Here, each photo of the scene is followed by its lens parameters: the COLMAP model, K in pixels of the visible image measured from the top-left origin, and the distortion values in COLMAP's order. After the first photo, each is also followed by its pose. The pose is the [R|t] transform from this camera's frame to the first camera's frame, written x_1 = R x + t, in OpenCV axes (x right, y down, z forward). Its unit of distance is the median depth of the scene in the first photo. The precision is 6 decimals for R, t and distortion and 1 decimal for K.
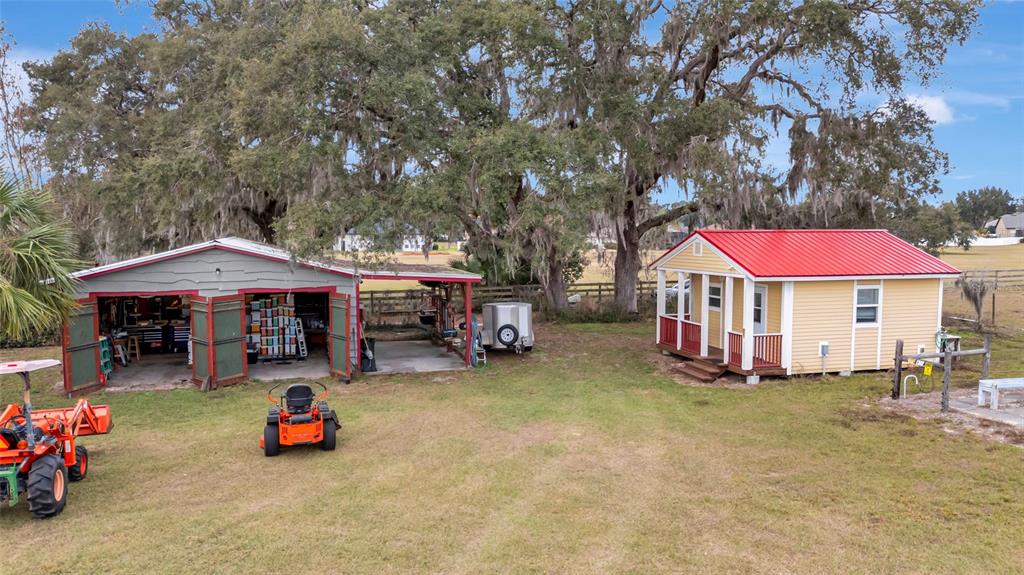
lens RADIAL K [[741.6, 0, 514.3], [0, 741.6, 289.5], [0, 0, 1]] dist [0.017872, -0.022048]
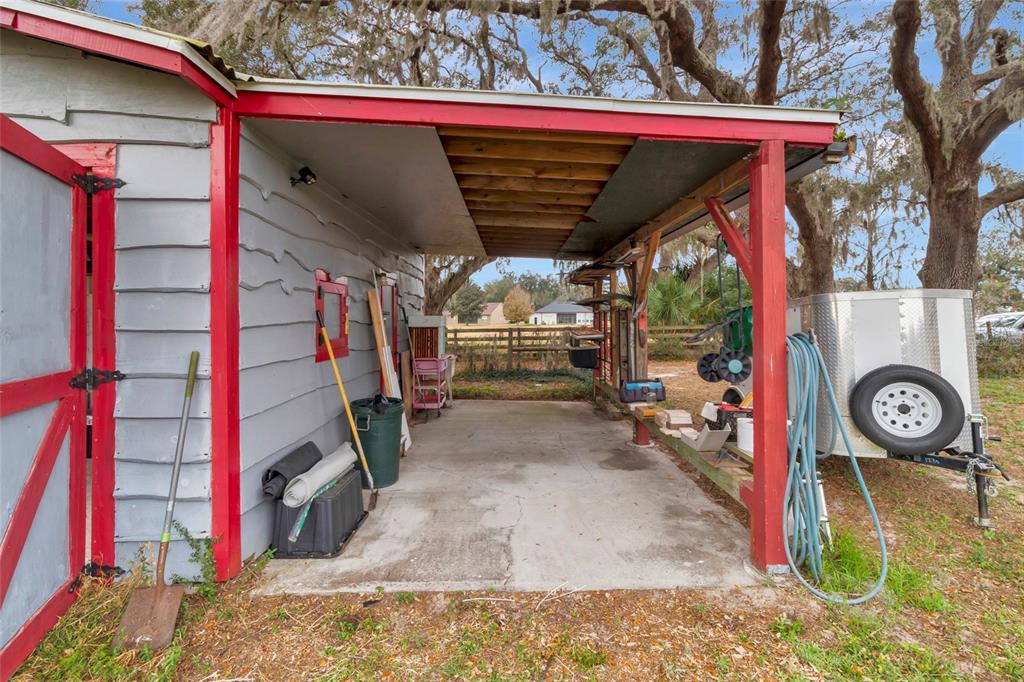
lens RADIAL K [[472.5, 0, 513.3], [0, 472.5, 333.7], [0, 0, 1]] dist [-0.000341, -0.000023]
pose [[0.958986, 0.000158, -0.283452, -0.089490], [-0.013096, 0.998957, -0.043749, 0.046140], [0.283150, 0.045667, 0.957988, 0.828767]]
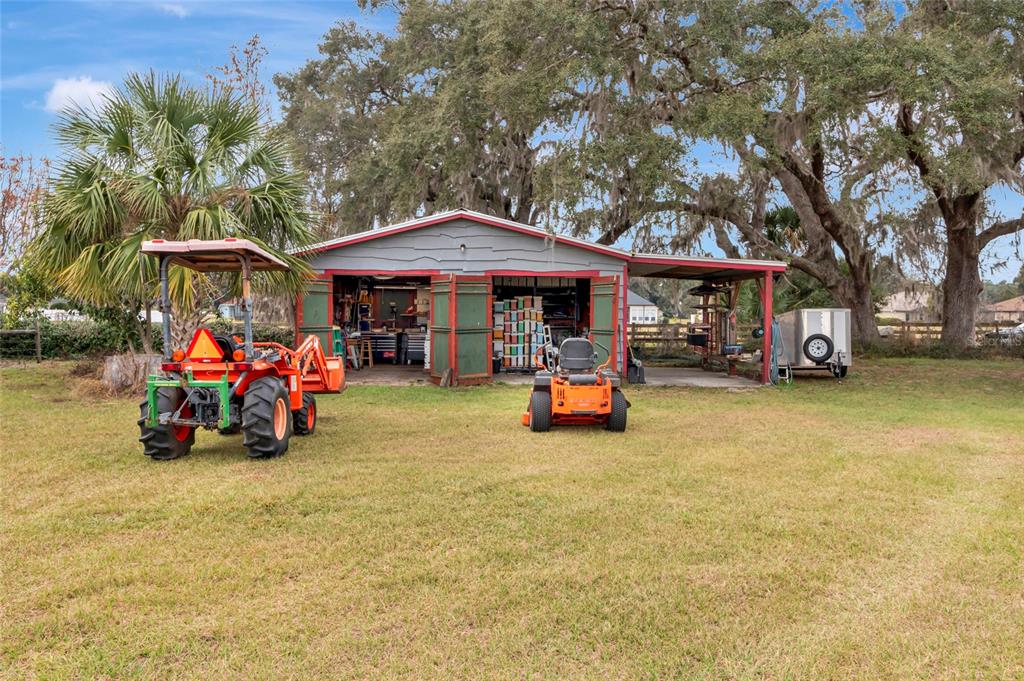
lens RADIAL K [[800.9, 0, 508.3], [0, 800.9, 335.2], [0, 0, 1]] dist [0.011766, -0.016295]
pose [[0.957576, 0.011971, -0.287933, -0.076901], [-0.026970, 0.998474, -0.048183, 0.097802], [0.286917, 0.053905, 0.956438, 0.137657]]
